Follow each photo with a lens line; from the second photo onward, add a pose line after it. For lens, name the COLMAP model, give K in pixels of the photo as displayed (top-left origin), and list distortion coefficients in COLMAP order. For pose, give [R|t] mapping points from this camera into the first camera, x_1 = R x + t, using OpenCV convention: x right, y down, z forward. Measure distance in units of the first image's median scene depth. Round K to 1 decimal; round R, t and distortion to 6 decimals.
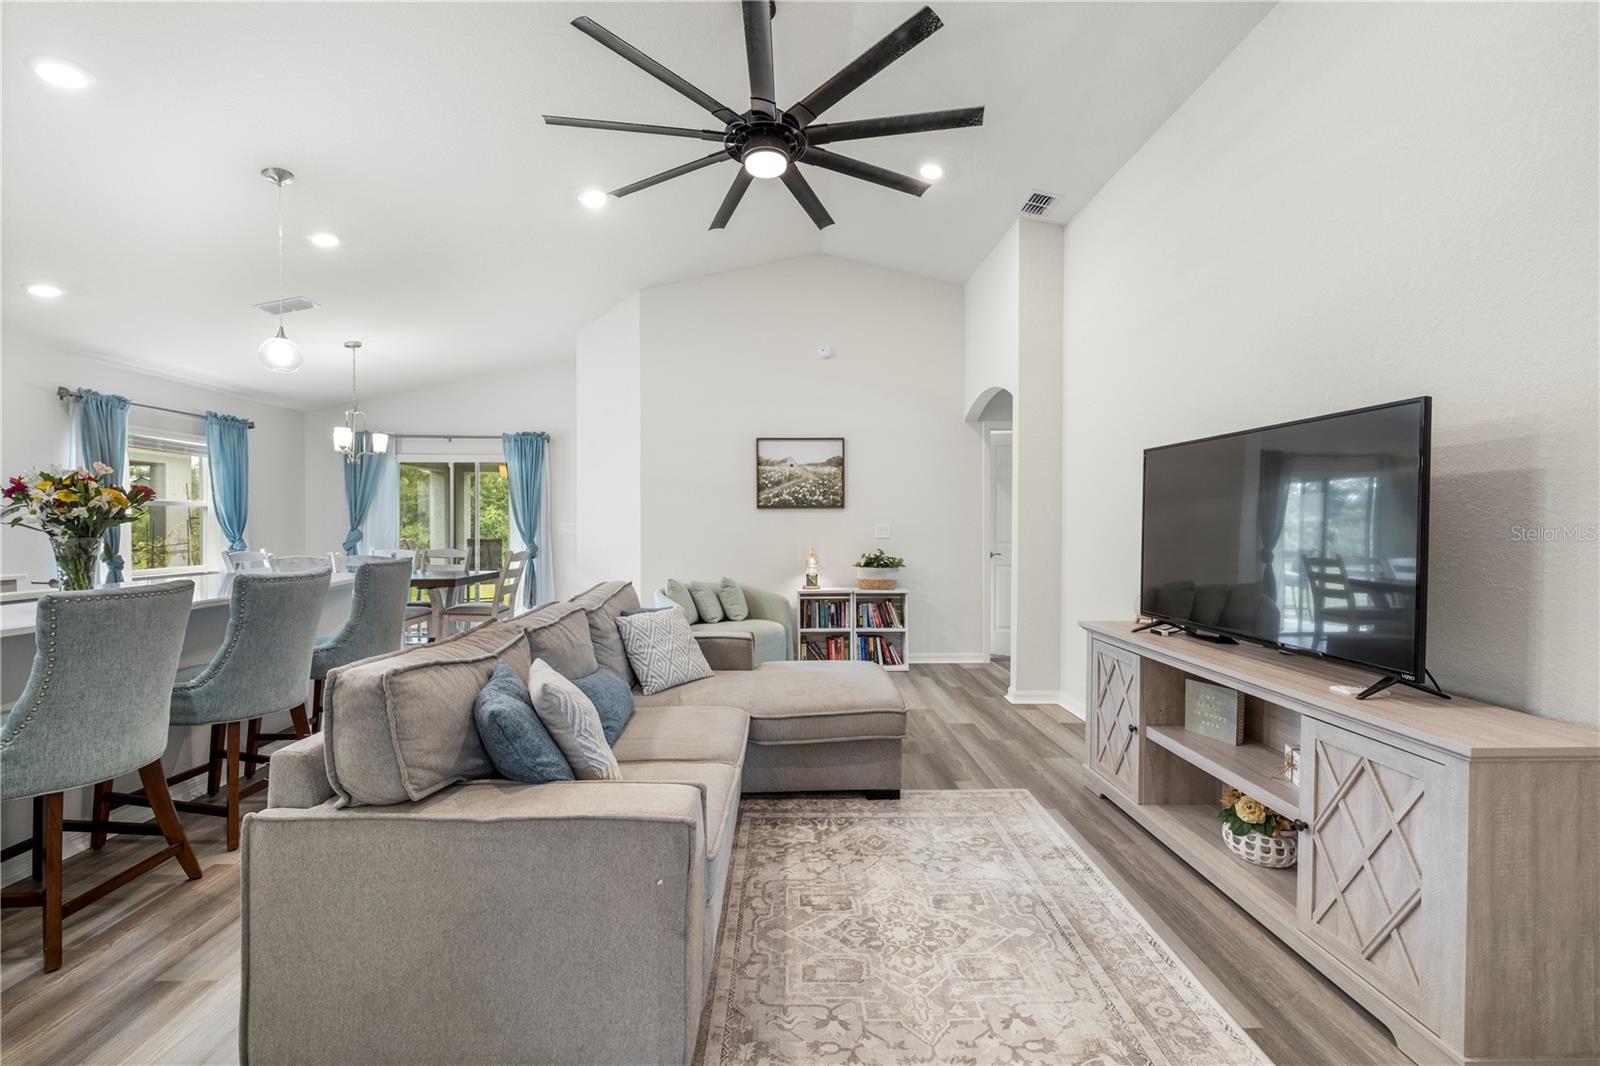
lens RADIAL K [[672.0, 0, 797.9], [0, 672.0, 528.4], [0, 0, 1]] dist [0.001599, -0.000175]
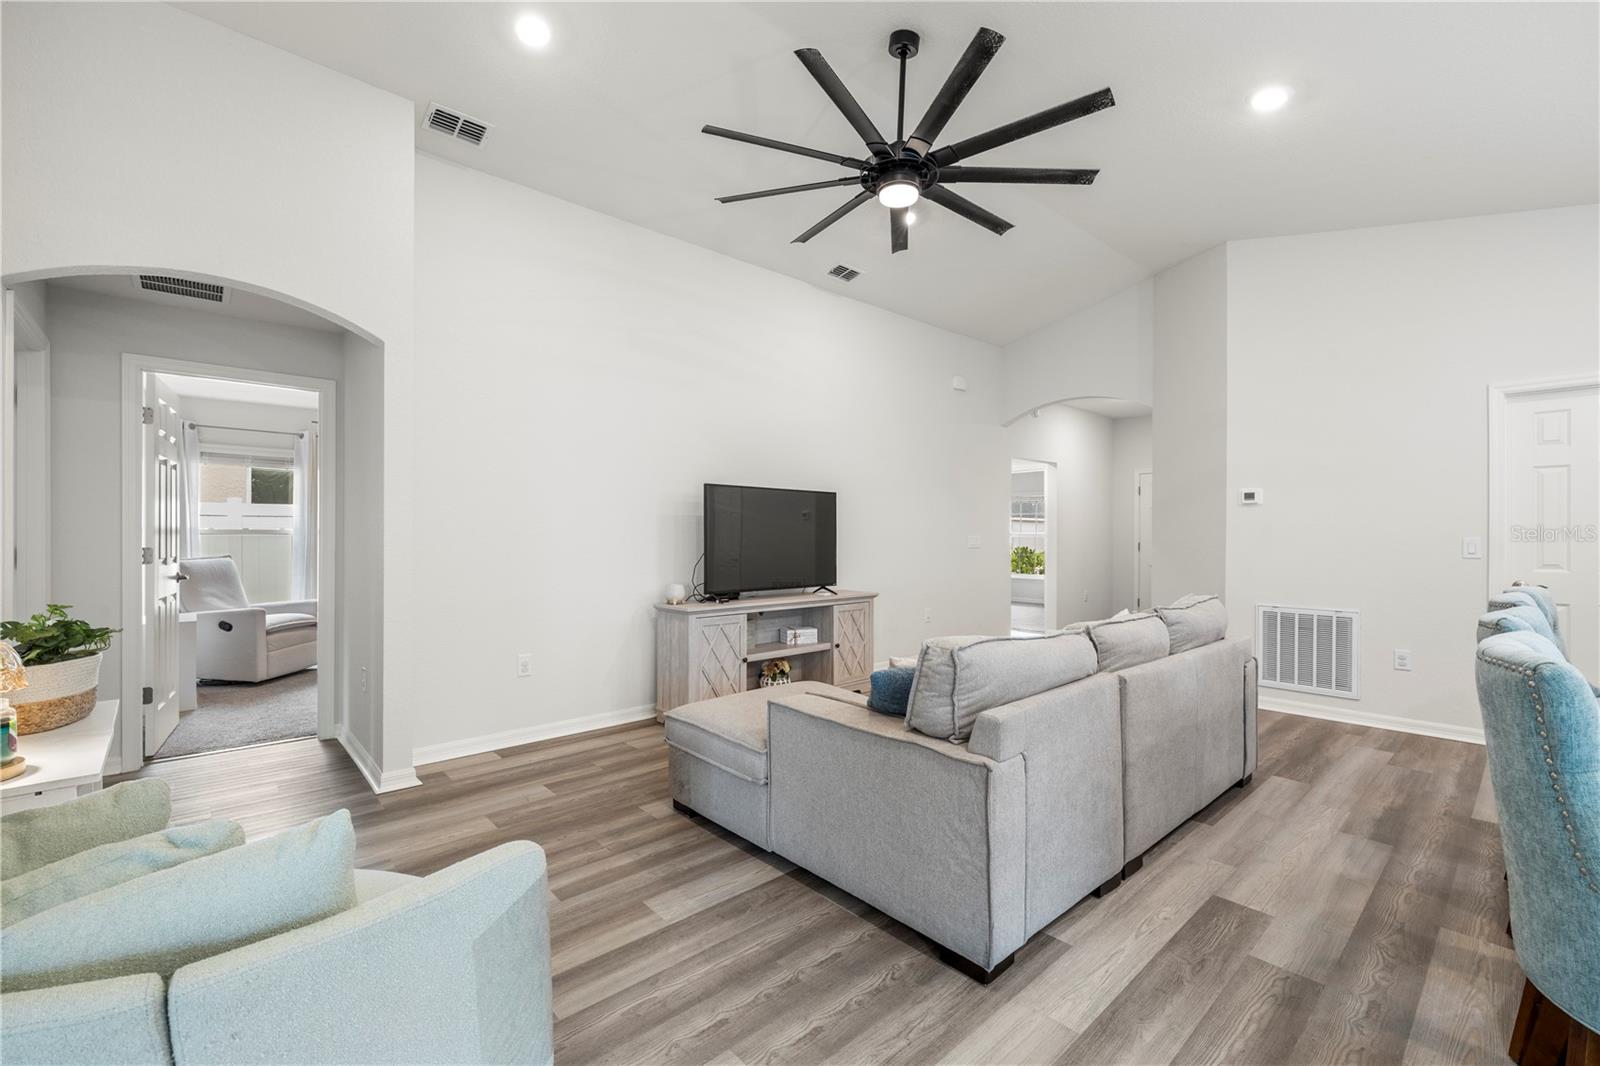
lens RADIAL K [[678.0, 0, 800.0], [0, 678.0, 533.0], [0, 0, 1]] dist [0.004830, -0.000043]
pose [[-0.653850, -0.004515, 0.756611, -0.536153], [-0.000960, 0.999986, 0.005137, -0.009653], [-0.756624, 0.002632, -0.653845, 1.290699]]
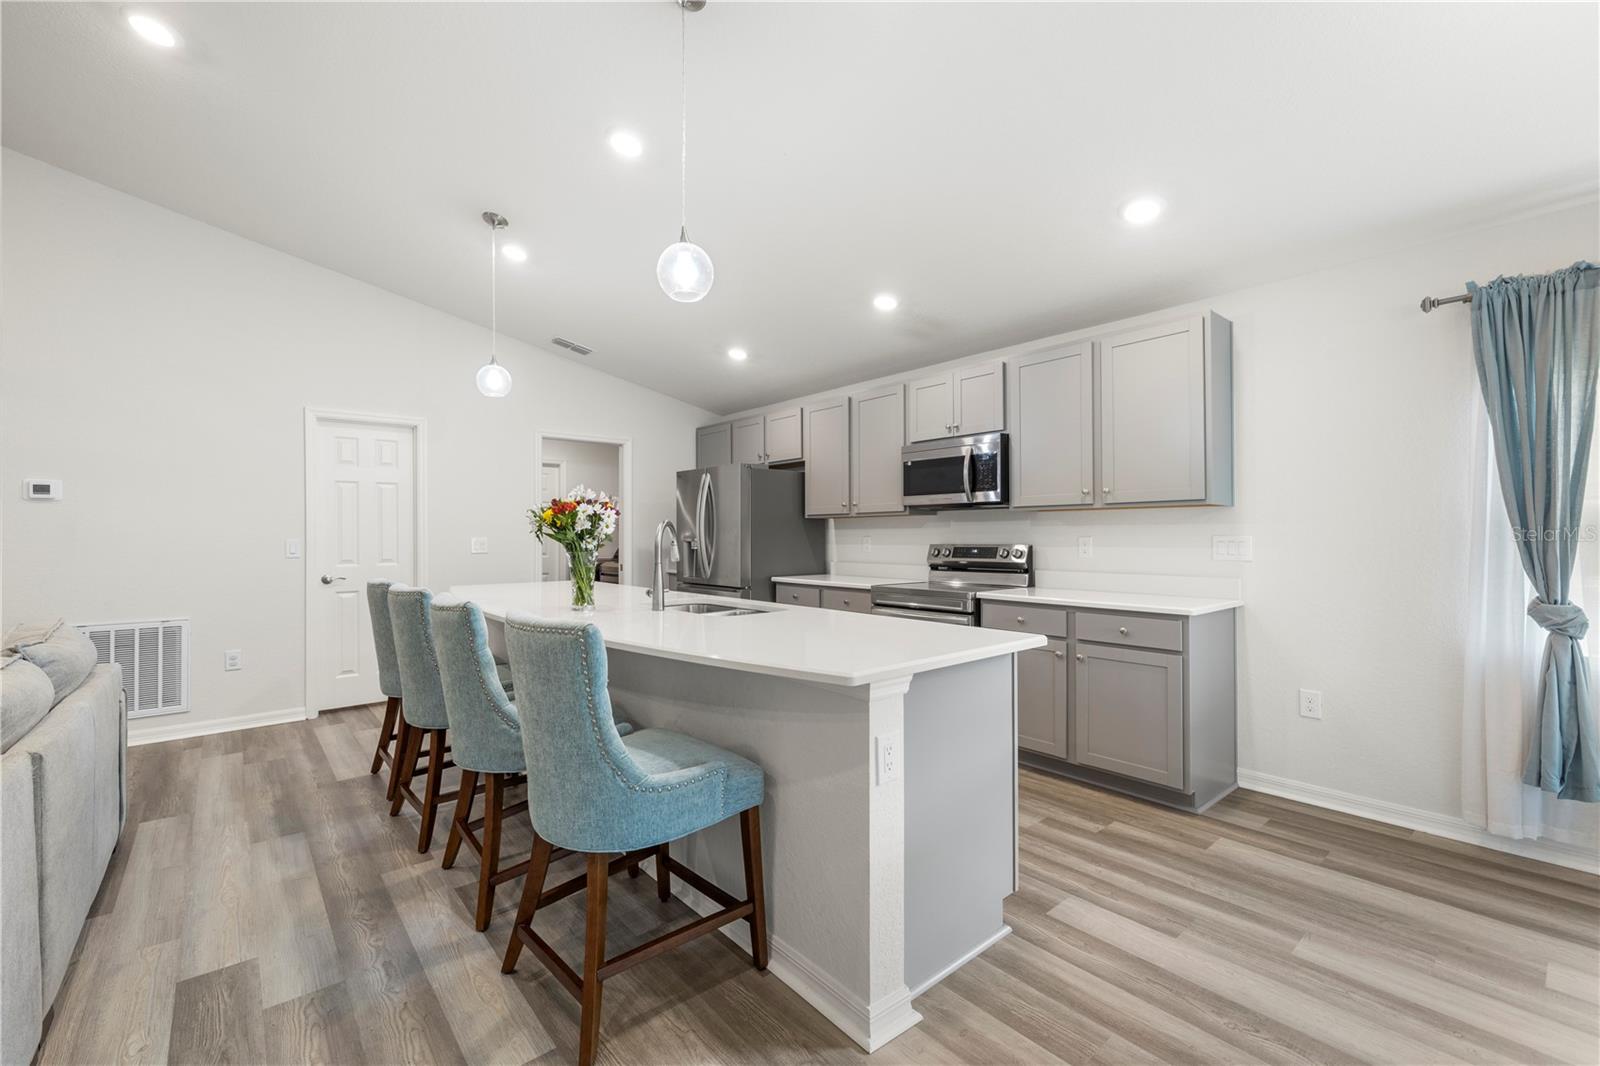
lens RADIAL K [[672.0, 0, 797.9], [0, 672.0, 528.4], [0, 0, 1]] dist [0.001599, -0.000175]
pose [[-0.777270, -0.005612, -0.629142, -0.374503], [-0.002596, 0.999980, -0.005712, -0.012687], [0.629162, -0.002806, -0.777270, 1.282411]]
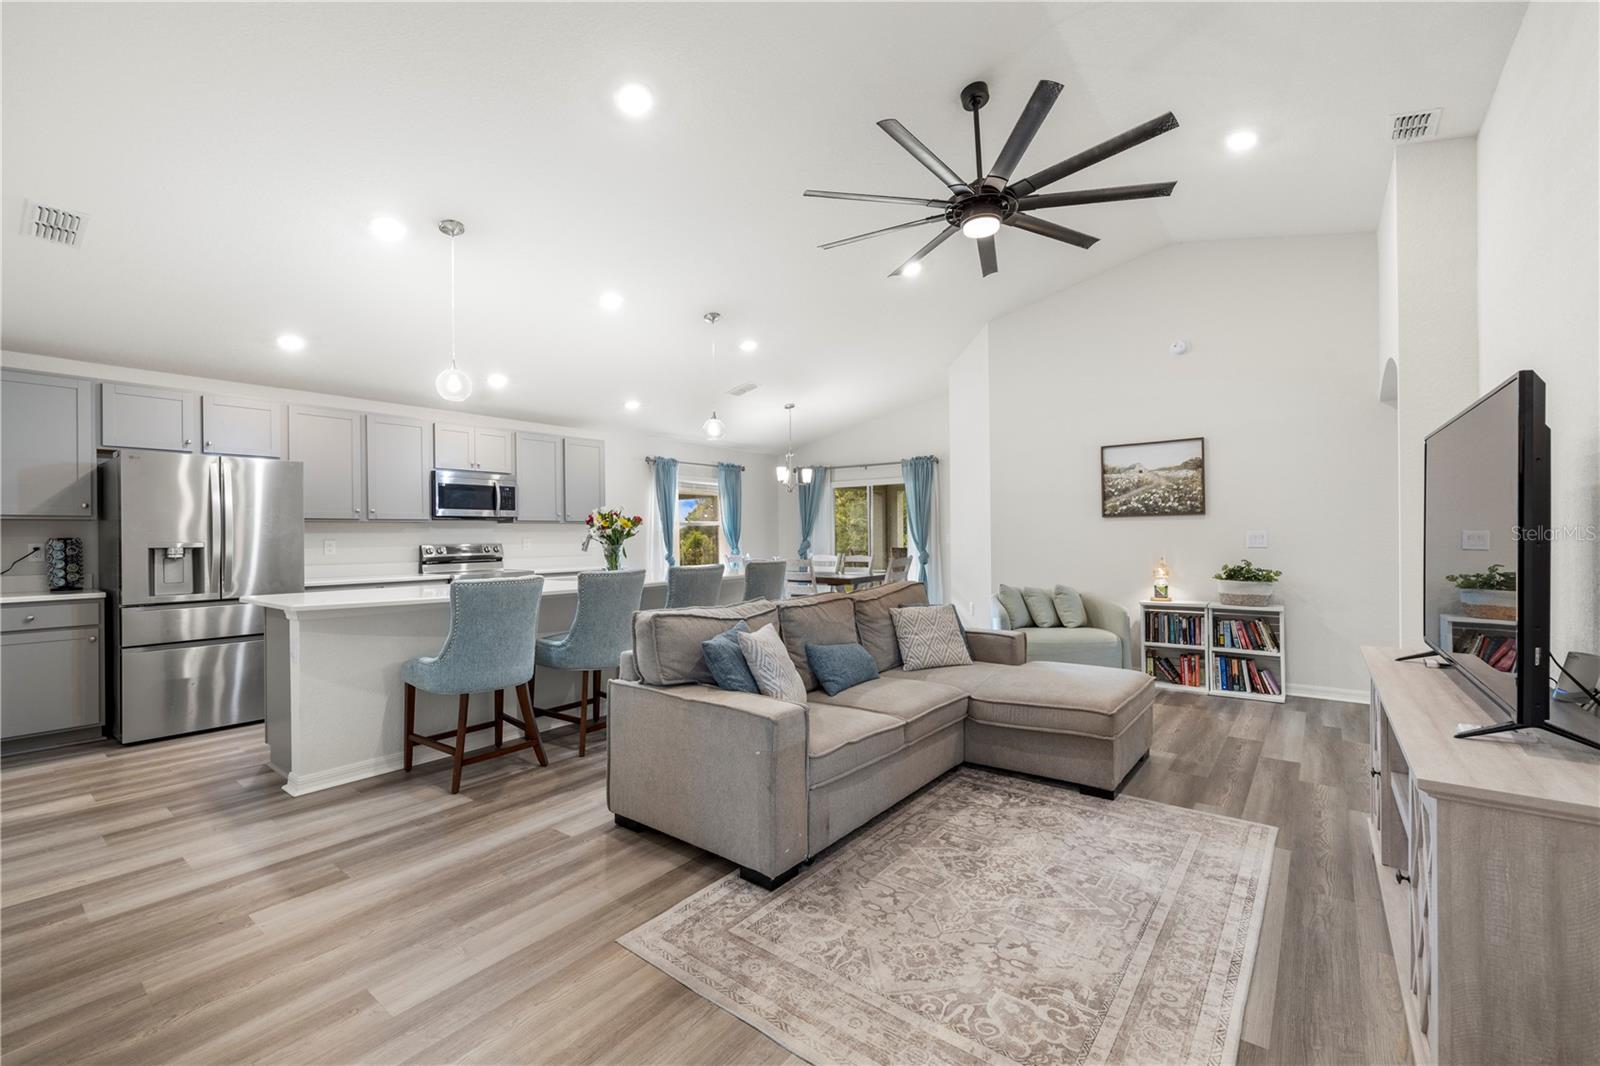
lens RADIAL K [[672.0, 0, 797.9], [0, 672.0, 528.4], [0, 0, 1]] dist [0.001599, -0.000175]
pose [[0.772404, -0.015219, -0.634950, 0.315320], [0.005996, 0.999843, -0.016671, 0.001032], [0.635104, 0.009069, 0.772374, -0.074344]]
